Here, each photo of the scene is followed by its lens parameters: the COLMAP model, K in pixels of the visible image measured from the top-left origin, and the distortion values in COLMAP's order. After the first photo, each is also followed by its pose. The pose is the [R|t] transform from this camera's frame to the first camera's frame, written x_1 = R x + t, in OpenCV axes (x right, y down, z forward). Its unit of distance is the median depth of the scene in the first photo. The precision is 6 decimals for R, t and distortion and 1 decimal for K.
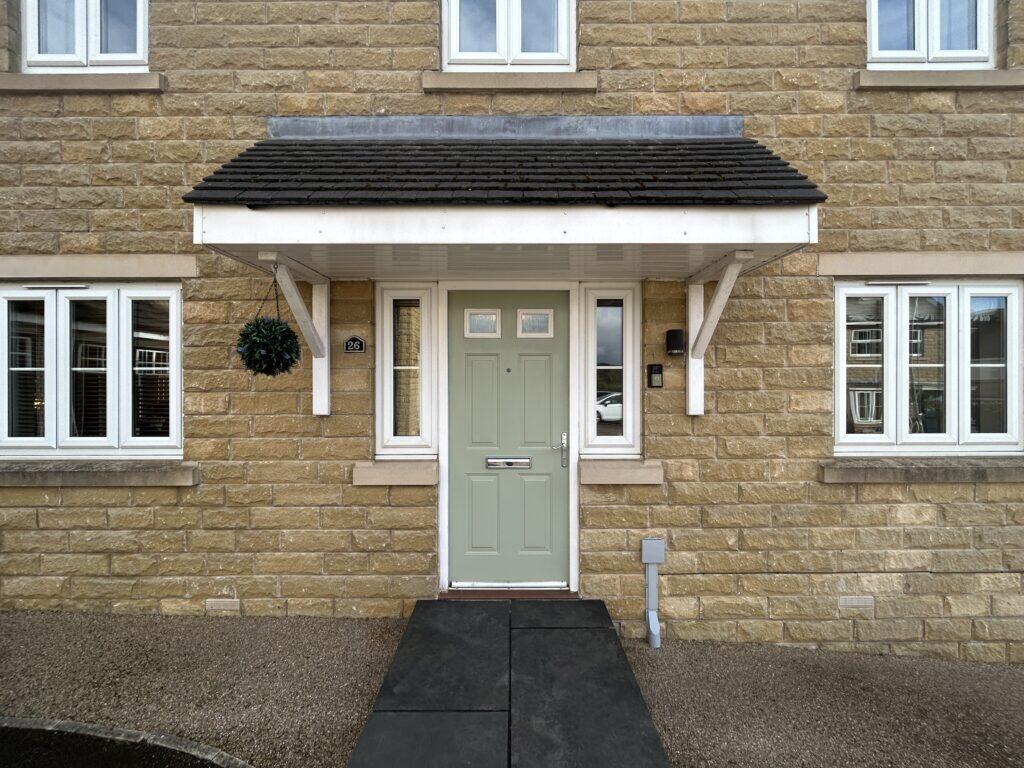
lens RADIAL K [[416.0, 0, 510.7], [0, 416.0, 384.1], [0, 0, 1]] dist [-0.001810, 0.000532]
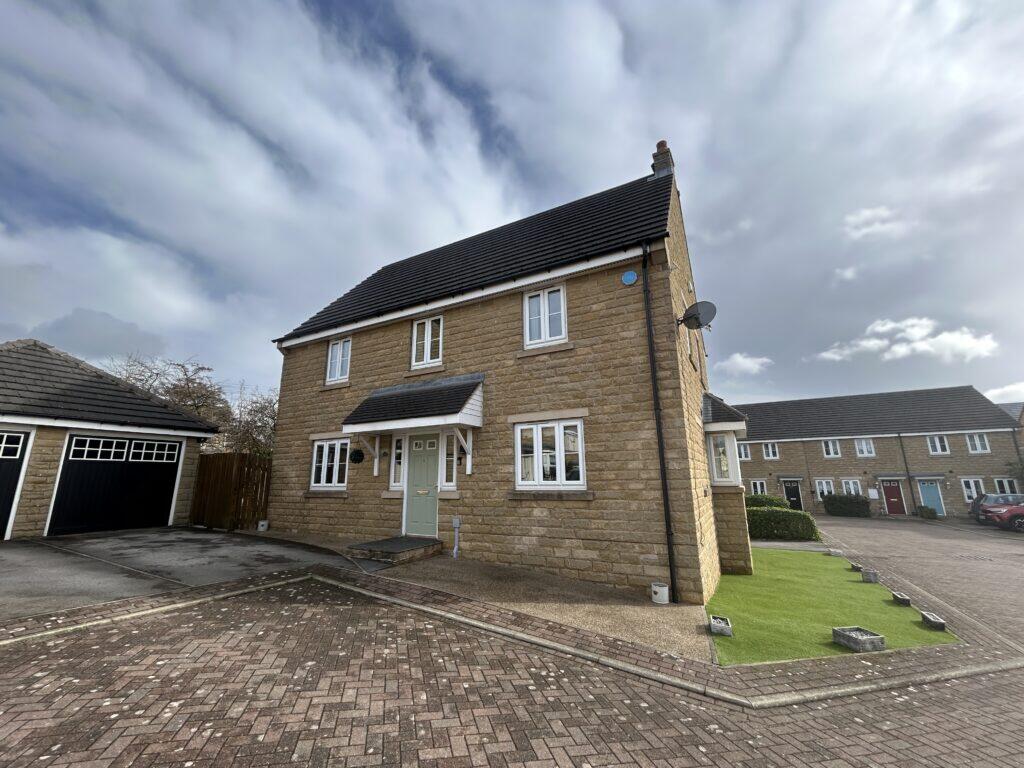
lens RADIAL K [[416.0, 0, 510.7], [0, 416.0, 384.1], [0, 0, 1]] dist [-0.001810, 0.000532]
pose [[0.875405, -0.115785, -0.469319, 2.108449], [0.007593, 0.974064, -0.226147, 0.118059], [0.483331, 0.194406, 0.853579, -1.440425]]
